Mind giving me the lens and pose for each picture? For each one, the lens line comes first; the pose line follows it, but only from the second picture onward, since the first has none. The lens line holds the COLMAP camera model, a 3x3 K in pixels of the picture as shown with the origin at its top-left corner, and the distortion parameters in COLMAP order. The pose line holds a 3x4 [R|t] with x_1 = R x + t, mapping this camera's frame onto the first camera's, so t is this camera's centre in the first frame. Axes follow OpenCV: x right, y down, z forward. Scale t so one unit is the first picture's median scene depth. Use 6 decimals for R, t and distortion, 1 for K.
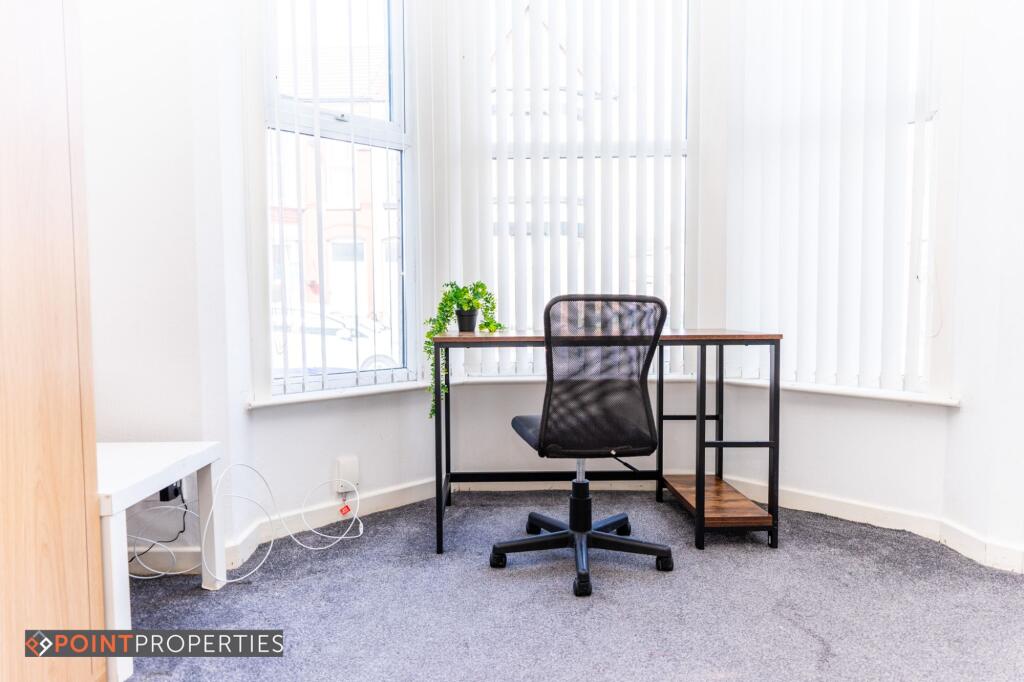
lens RADIAL K [[660.5, 0, 512.0], [0, 660.5, 341.0], [0, 0, 1]] dist [-0.009722, -0.001027]
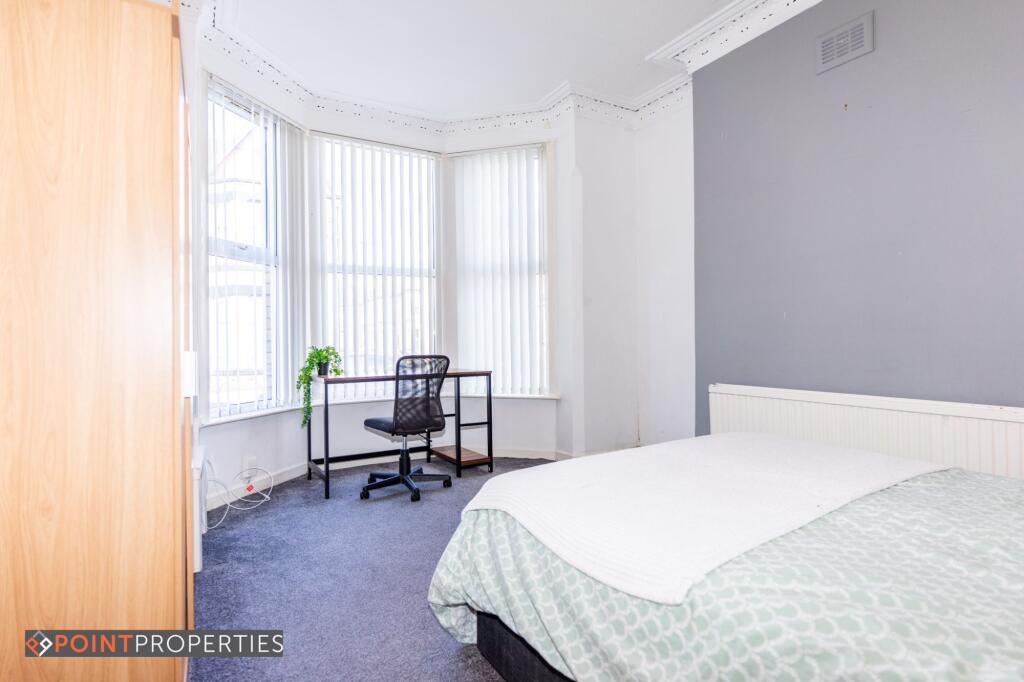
lens RADIAL K [[514.5, 0, 498.0], [0, 514.5, 343.0], [0, 0, 1]] dist [0.001977, 0.000213]
pose [[0.878039, -0.004860, 0.478564, -0.367223], [0.037964, 0.997505, -0.059524, 0.000069], [-0.477081, 0.070433, 0.876033, -0.476308]]
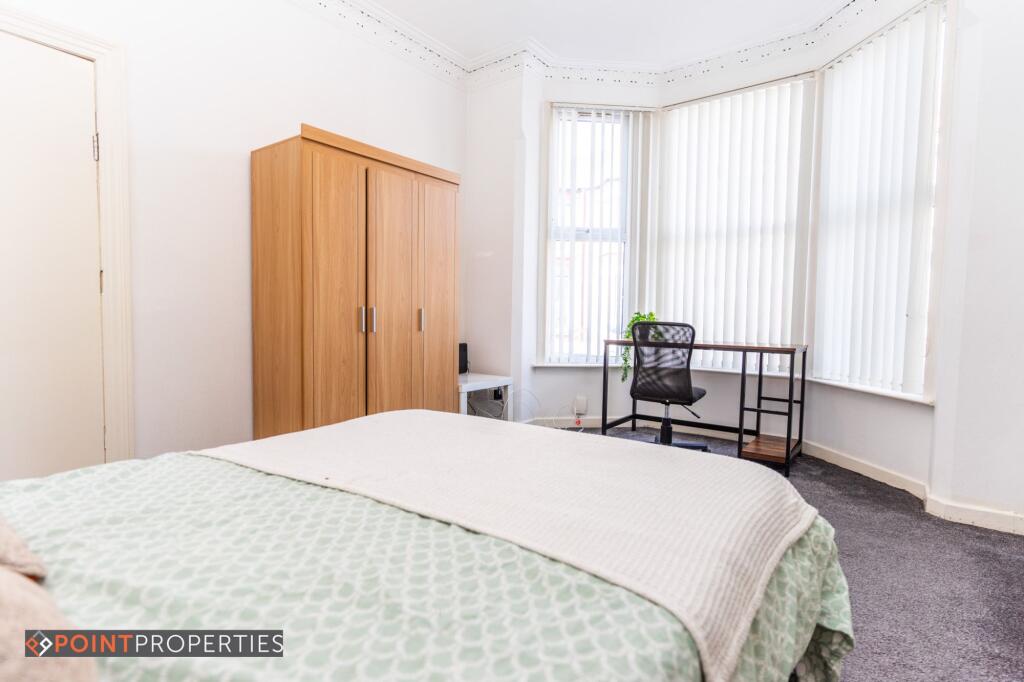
lens RADIAL K [[510.3, 0, 512.0], [0, 510.3, 341.0], [0, 0, 1]] dist [-0.001451, -0.000297]
pose [[0.792410, 0.051026, -0.607851, 0.612907], [-0.057015, 0.998328, 0.009479, -0.000103], [0.607318, 0.027146, 0.793995, -0.449250]]
